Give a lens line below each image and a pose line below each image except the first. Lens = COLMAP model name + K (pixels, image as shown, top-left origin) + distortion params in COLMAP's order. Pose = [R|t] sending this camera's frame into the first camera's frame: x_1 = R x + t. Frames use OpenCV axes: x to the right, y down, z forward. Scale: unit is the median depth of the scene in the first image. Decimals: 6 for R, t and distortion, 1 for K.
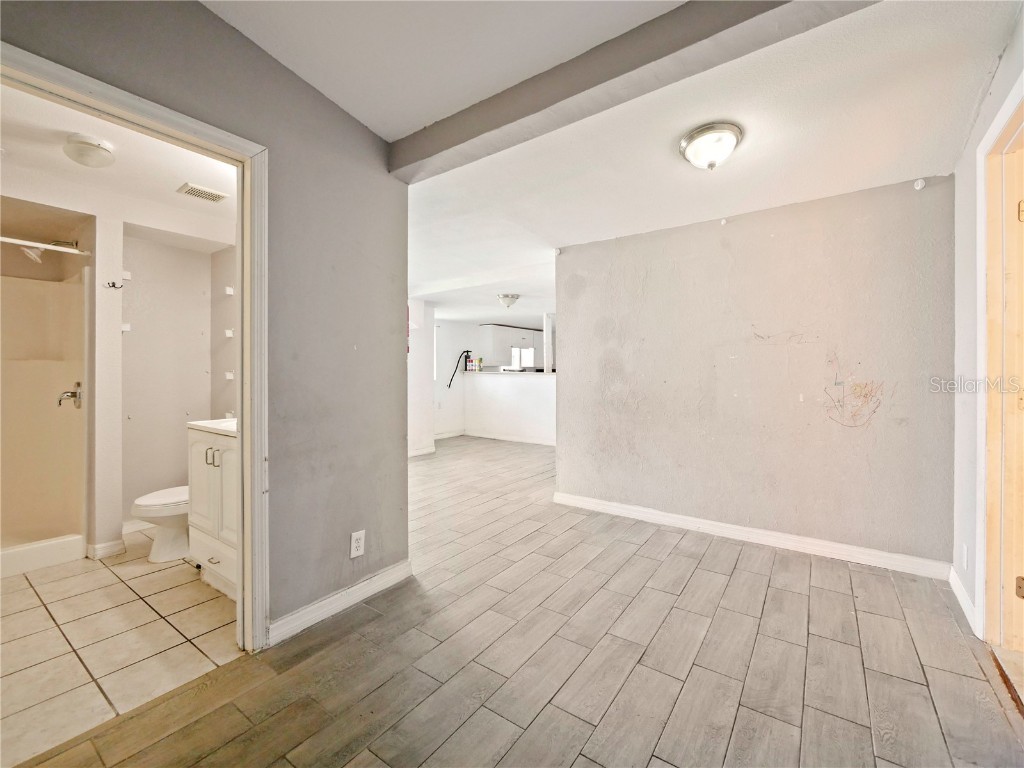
lens RADIAL K [[442.8, 0, 505.0], [0, 442.8, 376.6], [0, 0, 1]] dist [0.003953, 0.000272]
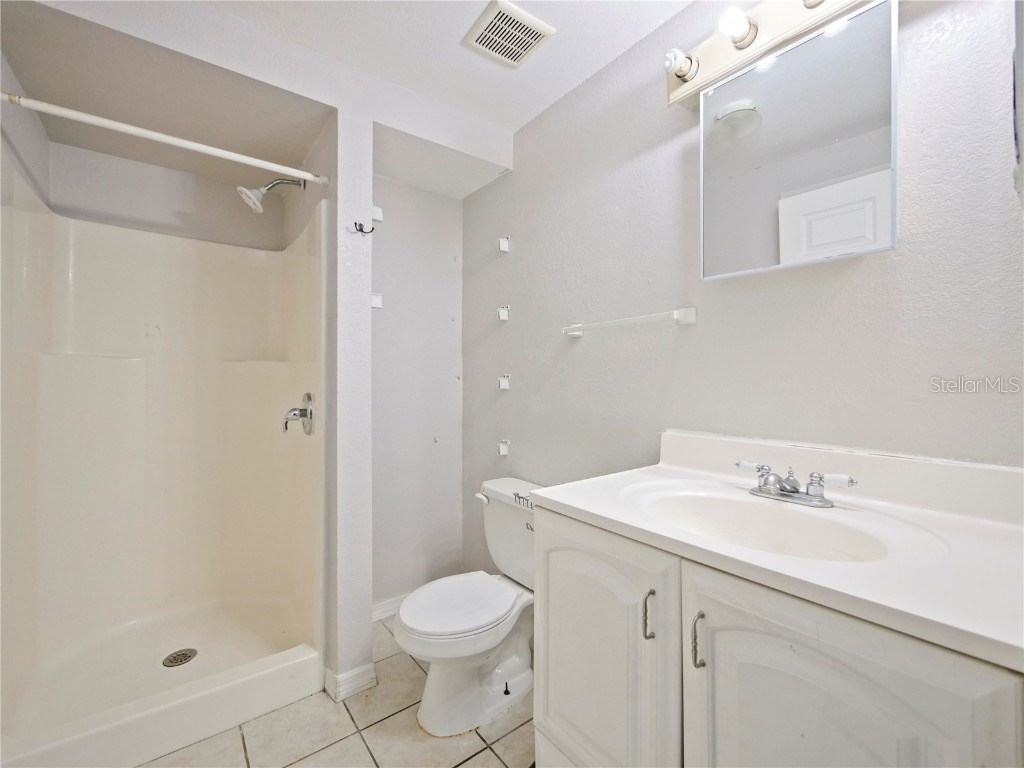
lens RADIAL K [[442.8, 0, 510.4], [0, 442.8, 381.3], [0, 0, 1]] dist [0.003953, 0.000272]
pose [[0.957903, -0.002299, -0.287084, -0.334225], [0.002015, 0.999997, -0.001282, -0.002466], [0.287086, 0.000650, 0.957905, 0.316534]]
